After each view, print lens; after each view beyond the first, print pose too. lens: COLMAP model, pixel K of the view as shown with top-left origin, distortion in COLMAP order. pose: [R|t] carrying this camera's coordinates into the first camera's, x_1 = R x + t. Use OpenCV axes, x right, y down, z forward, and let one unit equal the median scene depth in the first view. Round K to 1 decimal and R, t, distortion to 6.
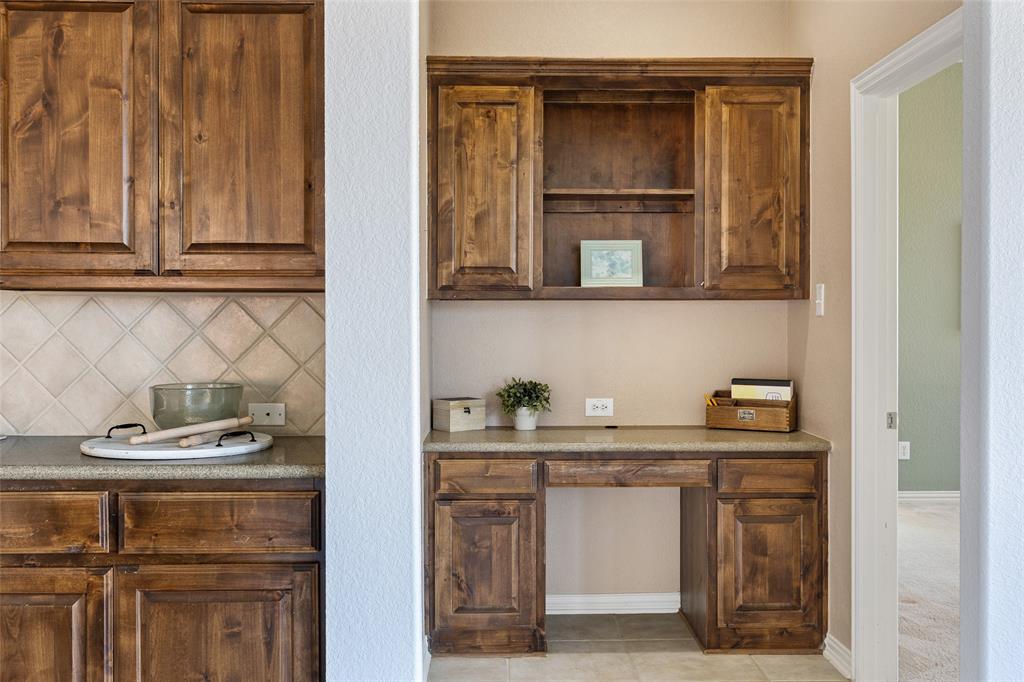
lens RADIAL K [[972.4, 0, 509.2], [0, 972.4, 333.5], [0, 0, 1]] dist [0.004103, 0.000000]
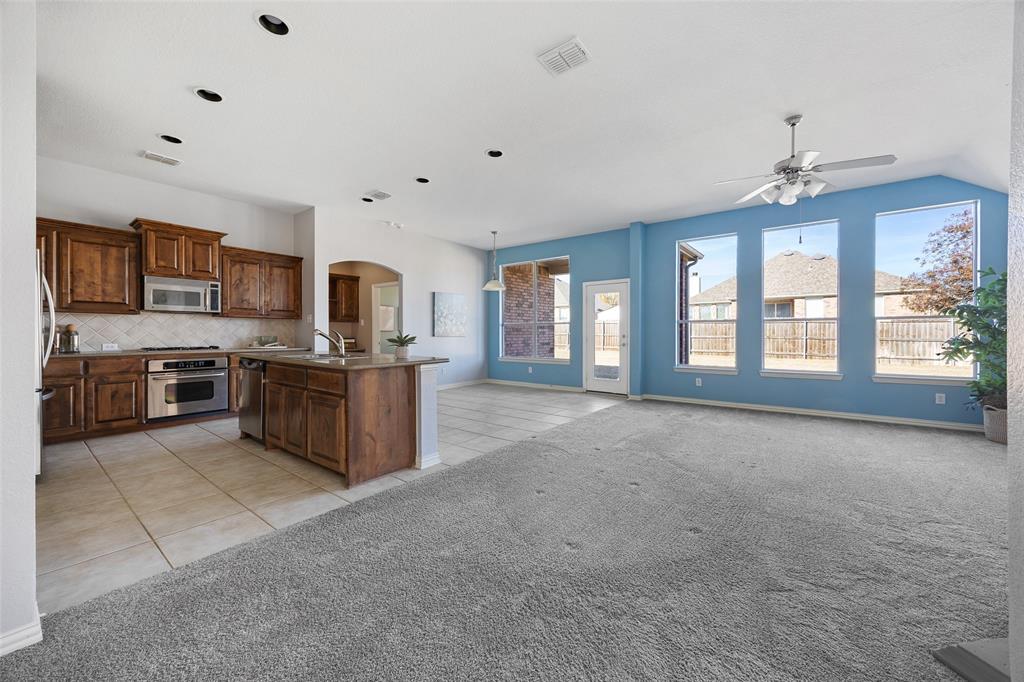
lens RADIAL K [[392.2, 0, 517.9], [0, 392.2, 334.7], [0, 0, 1]] dist [0.003668, -0.000804]
pose [[0.616932, -0.004209, 0.787005, -1.136086], [0.008241, 0.999965, -0.001113, 0.056948], [-0.786973, 0.007172, 0.616945, -1.335543]]
